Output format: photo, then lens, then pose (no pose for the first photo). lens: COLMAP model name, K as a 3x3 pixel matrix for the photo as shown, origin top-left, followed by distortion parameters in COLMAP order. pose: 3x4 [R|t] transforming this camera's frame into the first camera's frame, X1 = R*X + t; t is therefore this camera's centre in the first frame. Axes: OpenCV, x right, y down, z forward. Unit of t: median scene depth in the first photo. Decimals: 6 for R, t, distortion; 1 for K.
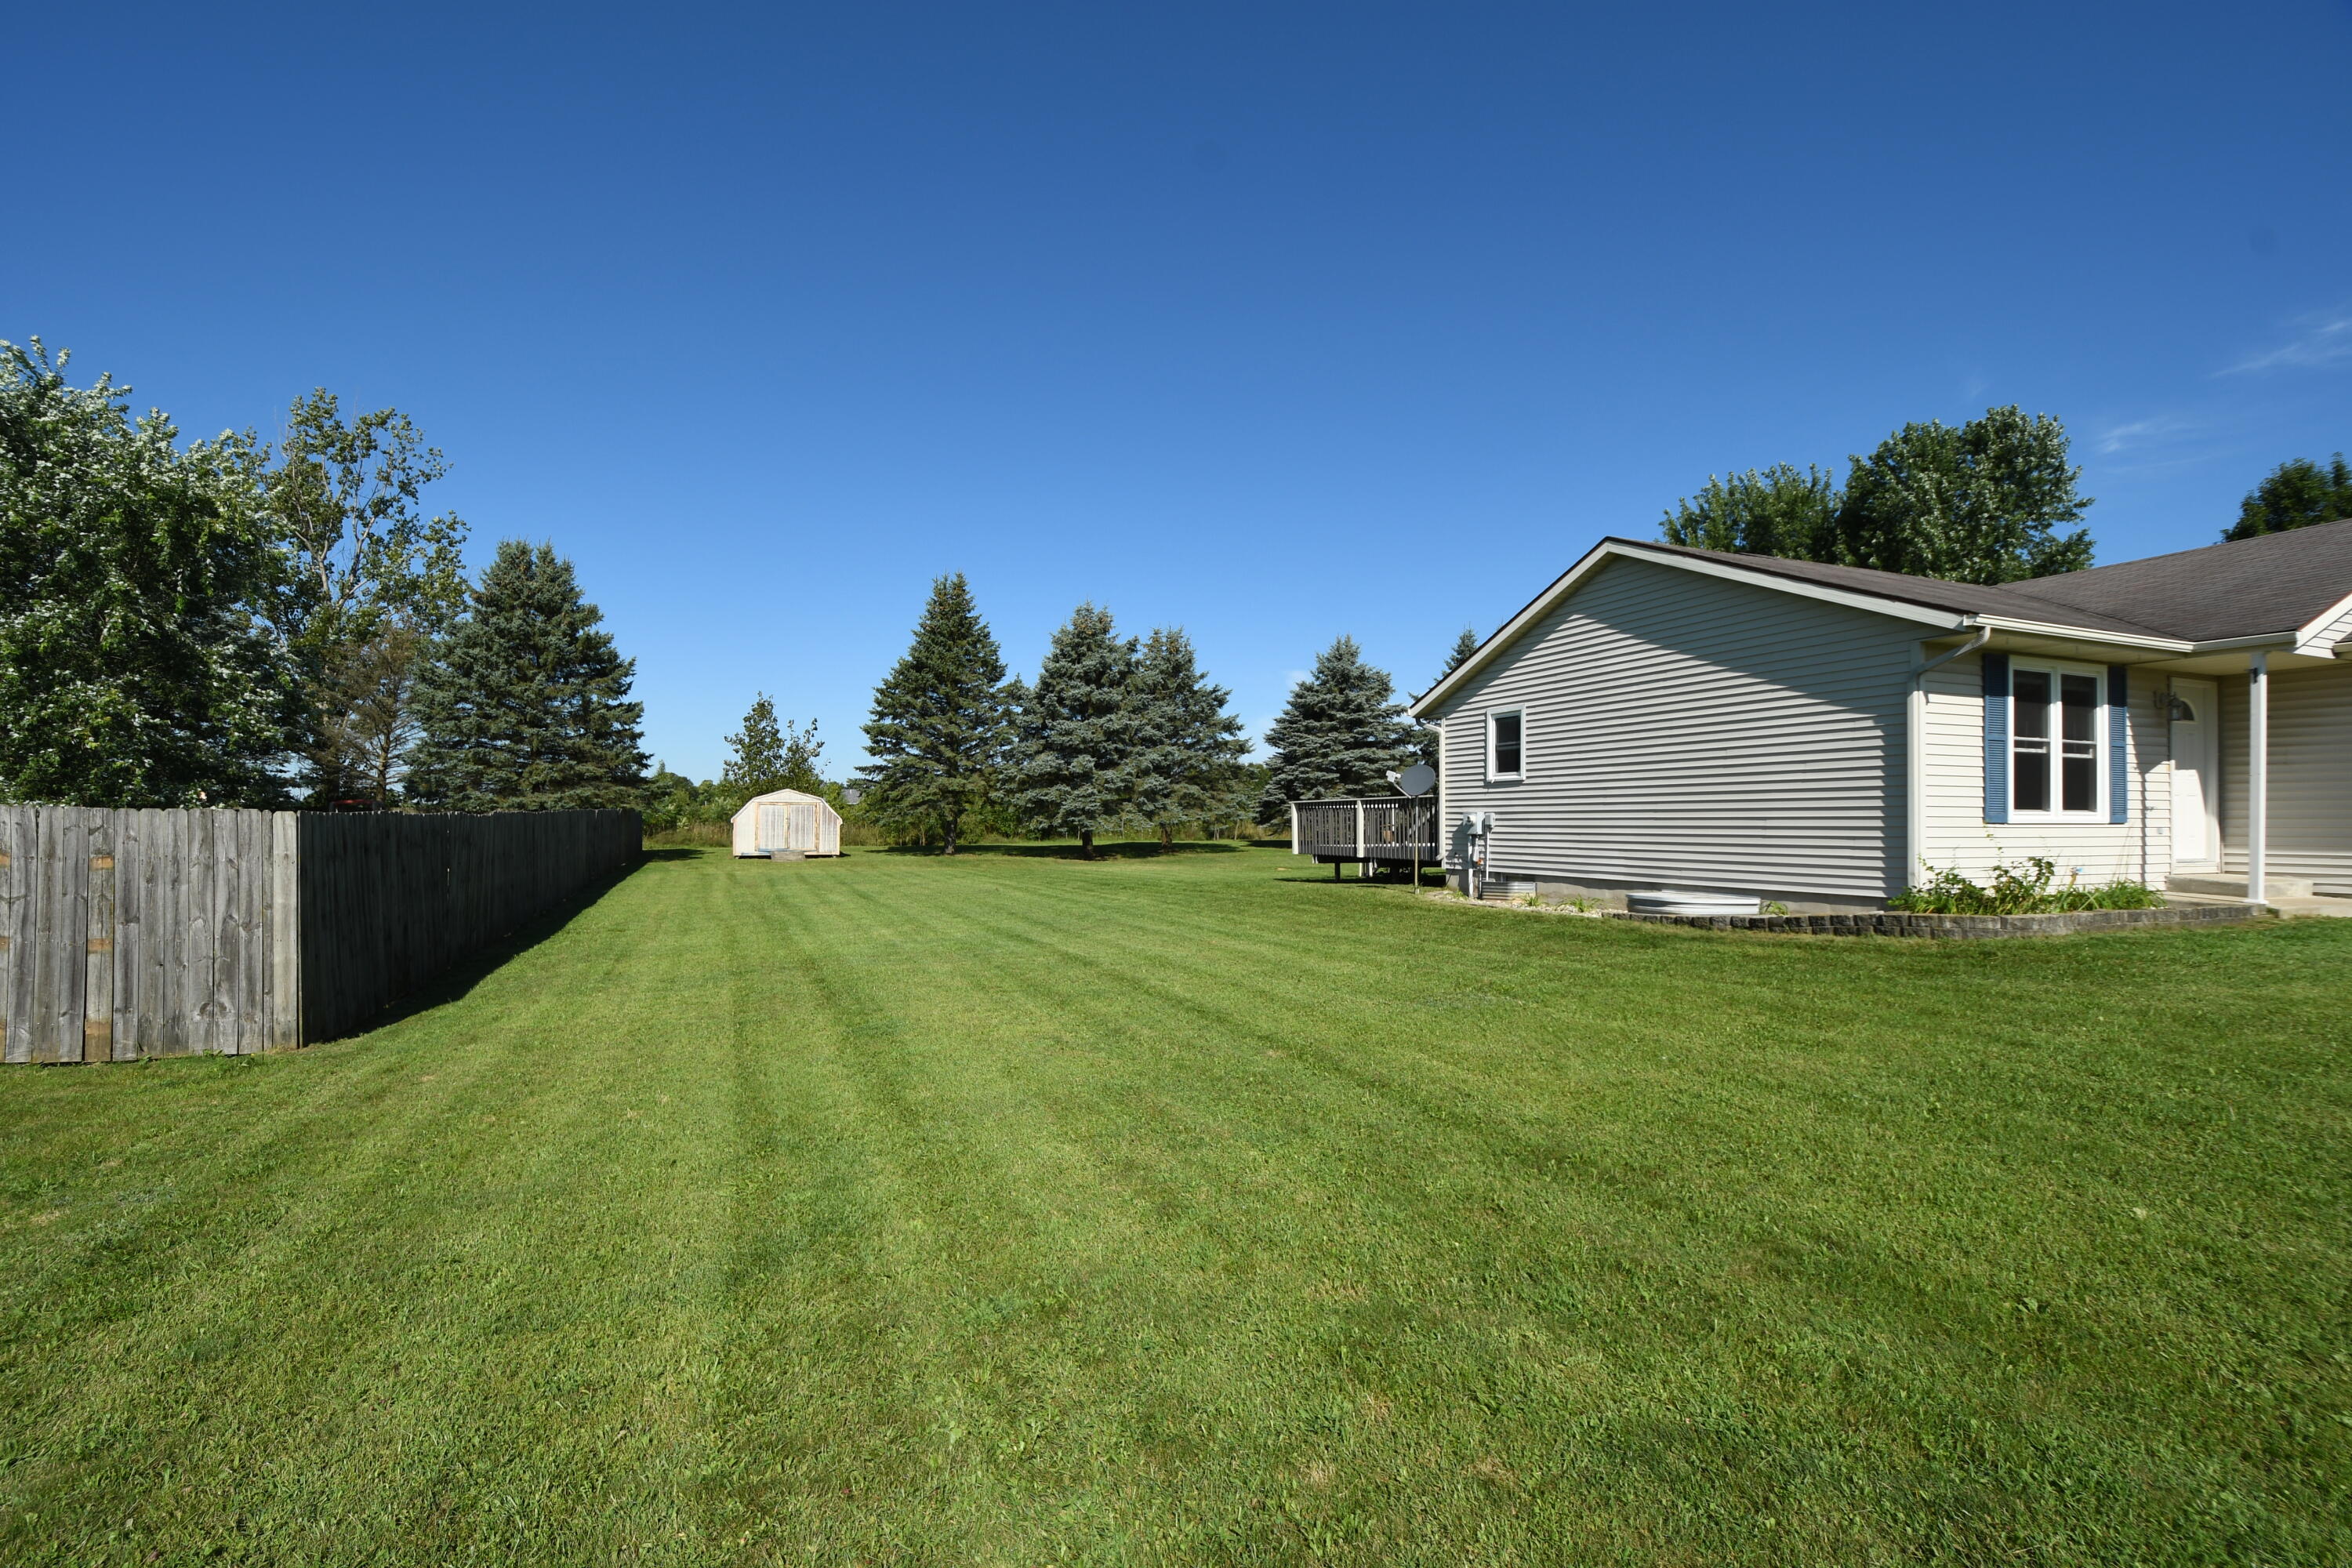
lens RADIAL K [[1035.8, 0, 1155.3], [0, 1035.8, 823.9], [0, 0, 1]] dist [-0.005929, -0.012144]
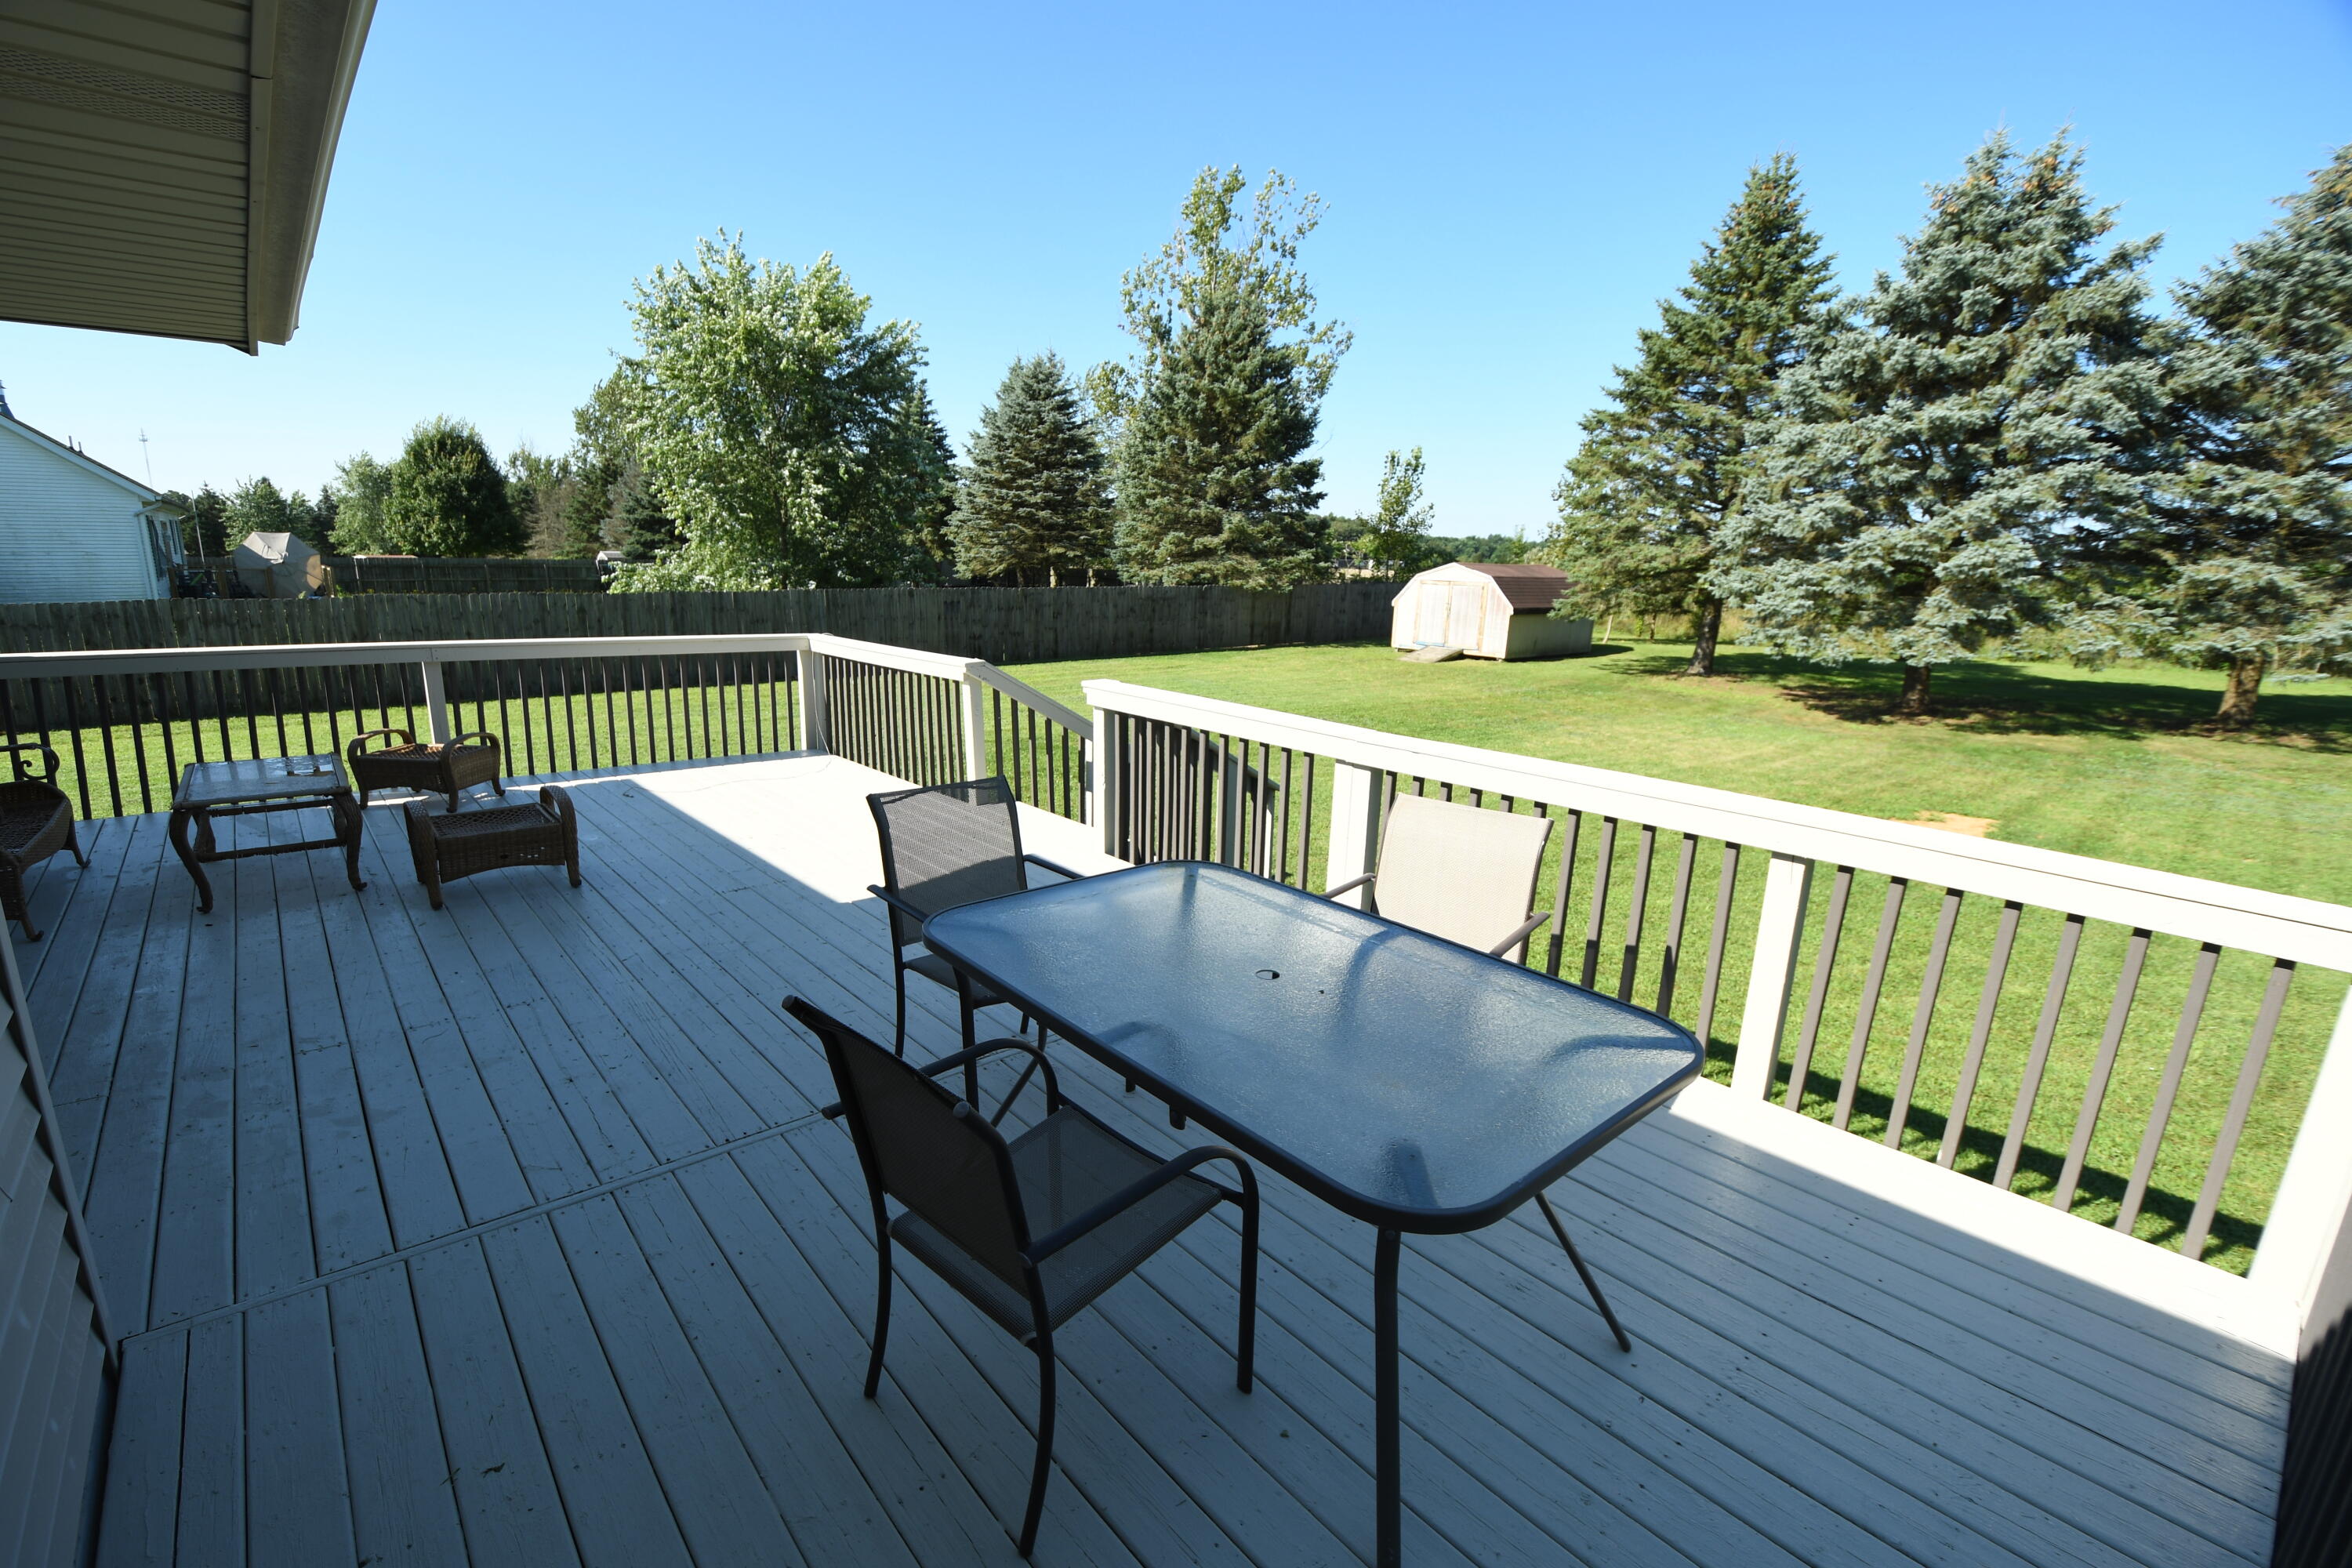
lens RADIAL K [[1035.8, 0, 1161.0], [0, 1035.8, 819.2], [0, 0, 1]] dist [-0.005929, -0.012144]
pose [[0.318121, 0.235466, -0.918344, 0.583234], [-0.027294, 0.970539, 0.239394, -0.051404], [0.947657, -0.051091, 0.315175, 1.060479]]
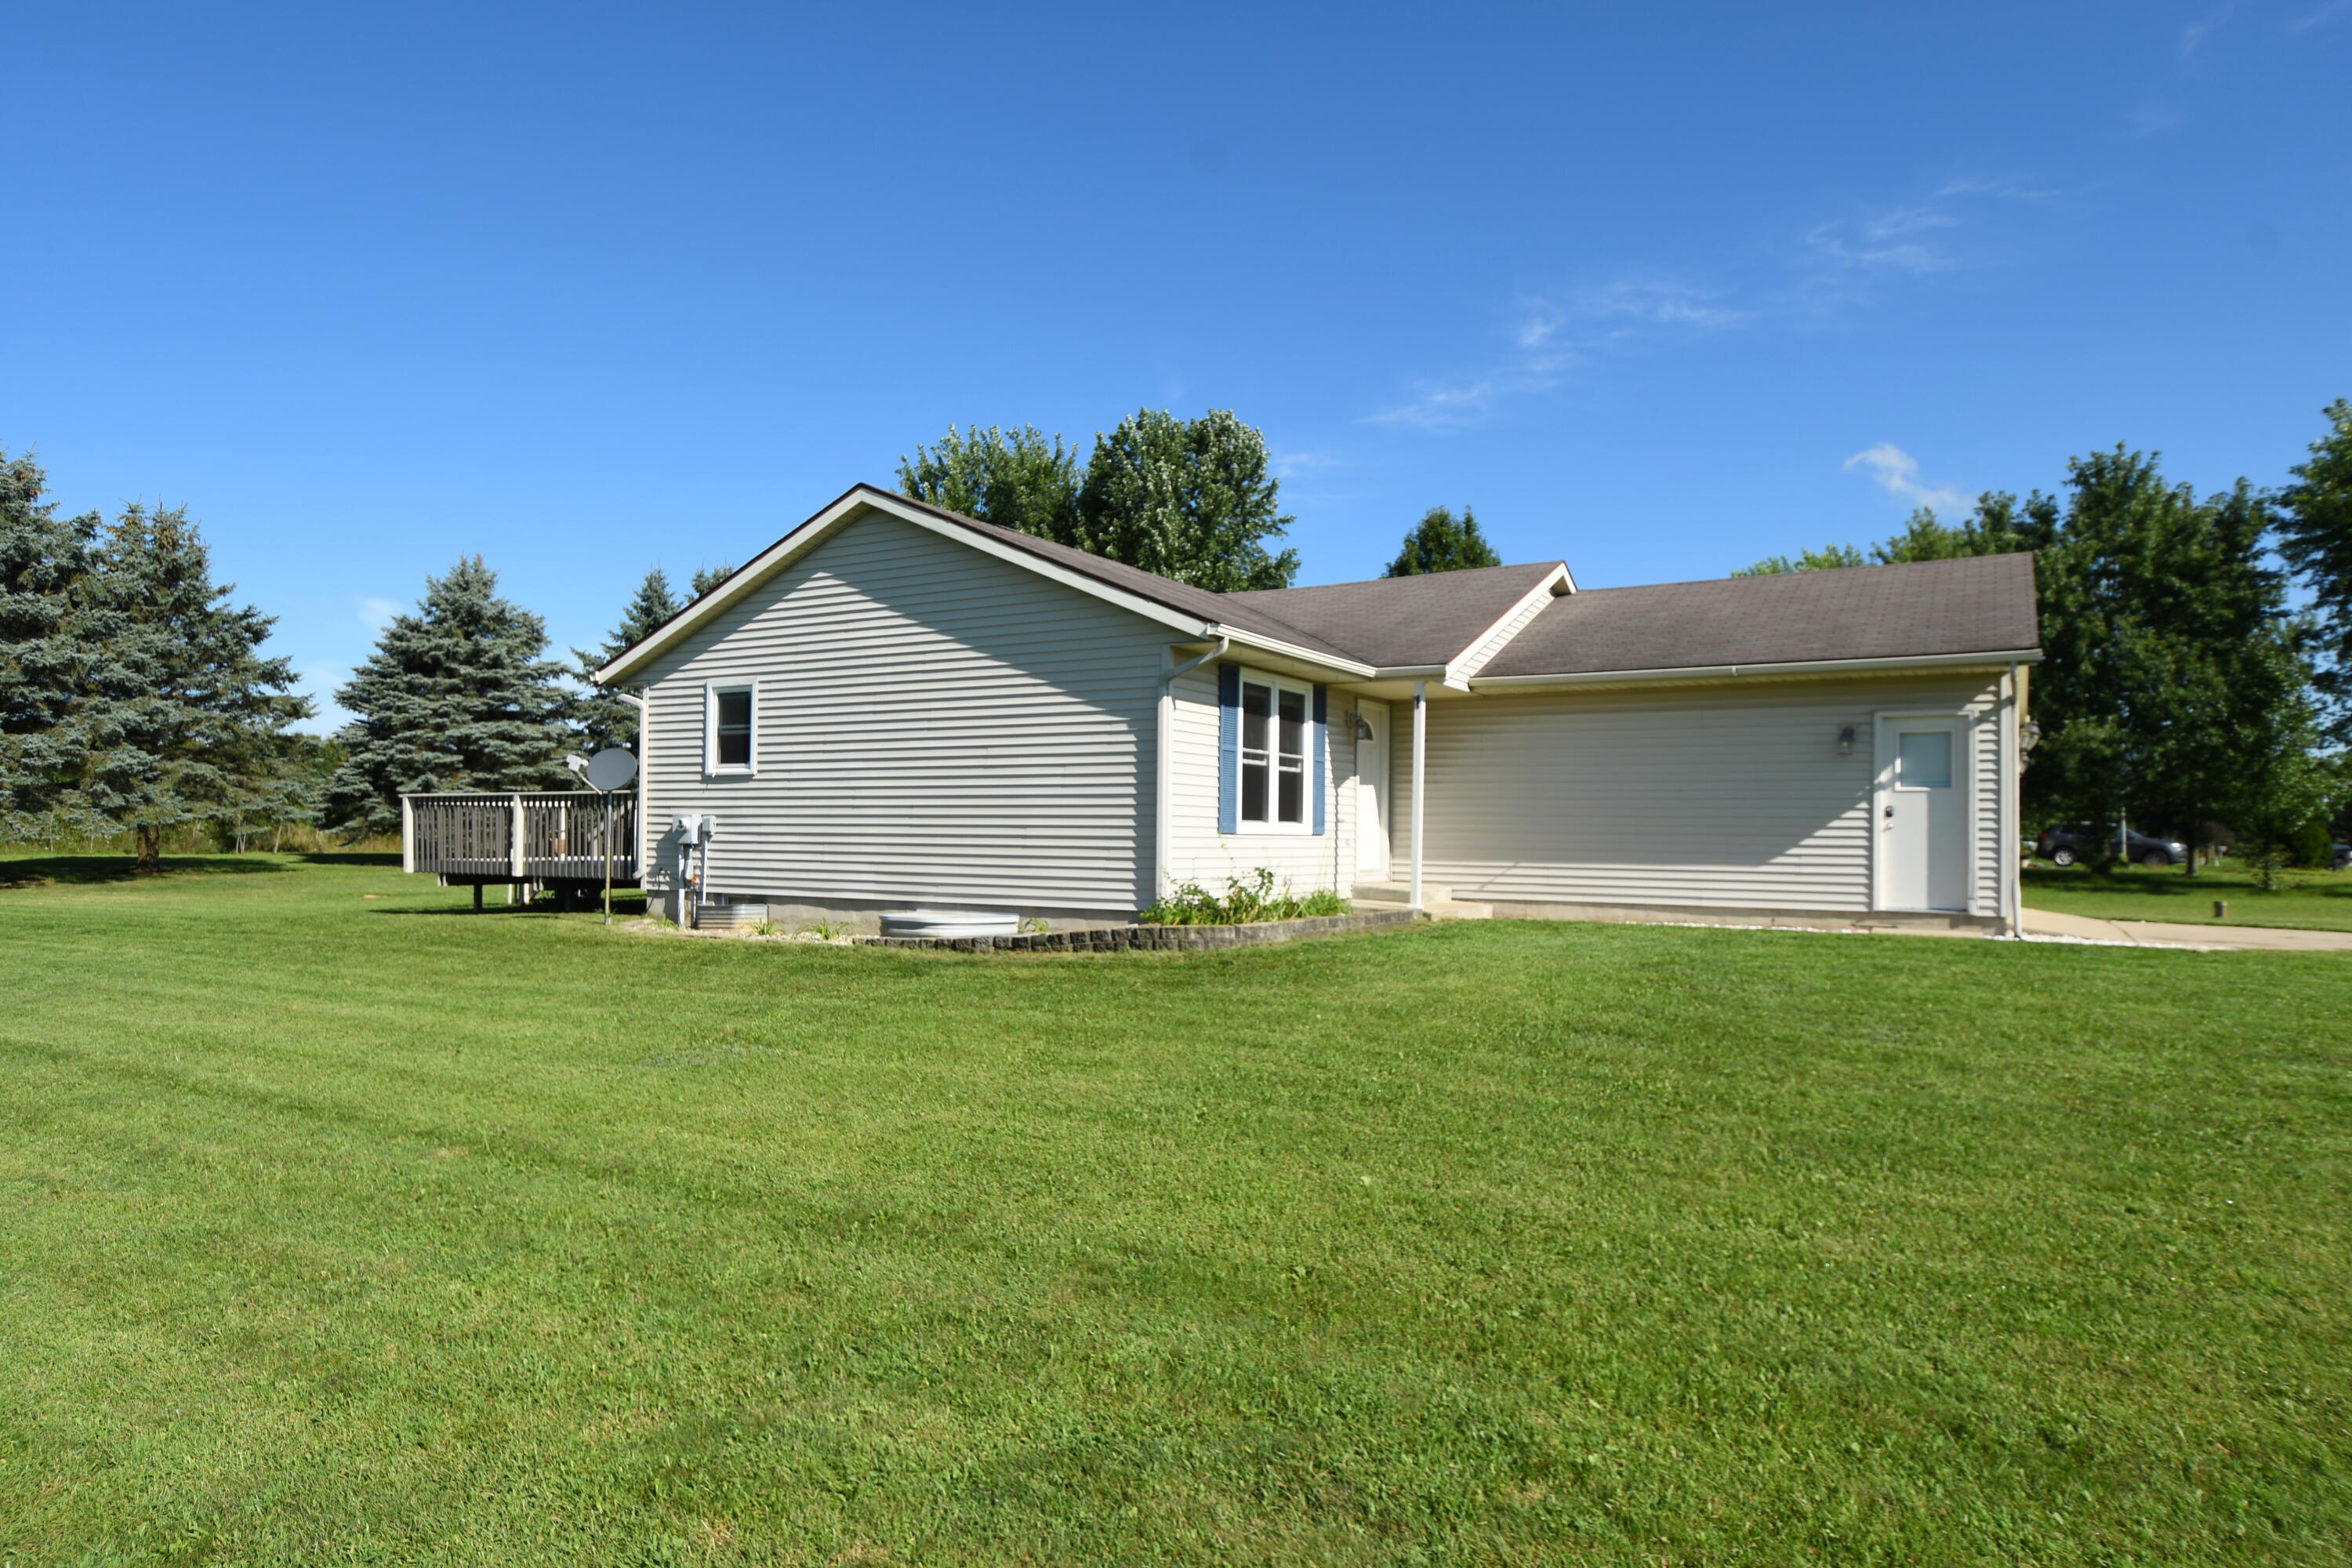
lens RADIAL K [[1374.2, 0, 1171.9], [0, 1374.2, 817.5], [0, 0, 1]] dist [0.008996, -0.013027]
pose [[0.789016, 0.015163, 0.614186, -0.024689], [-0.008610, 0.999870, -0.013624, 0.001218], [-0.614313, 0.005462, 0.789044, -0.012230]]
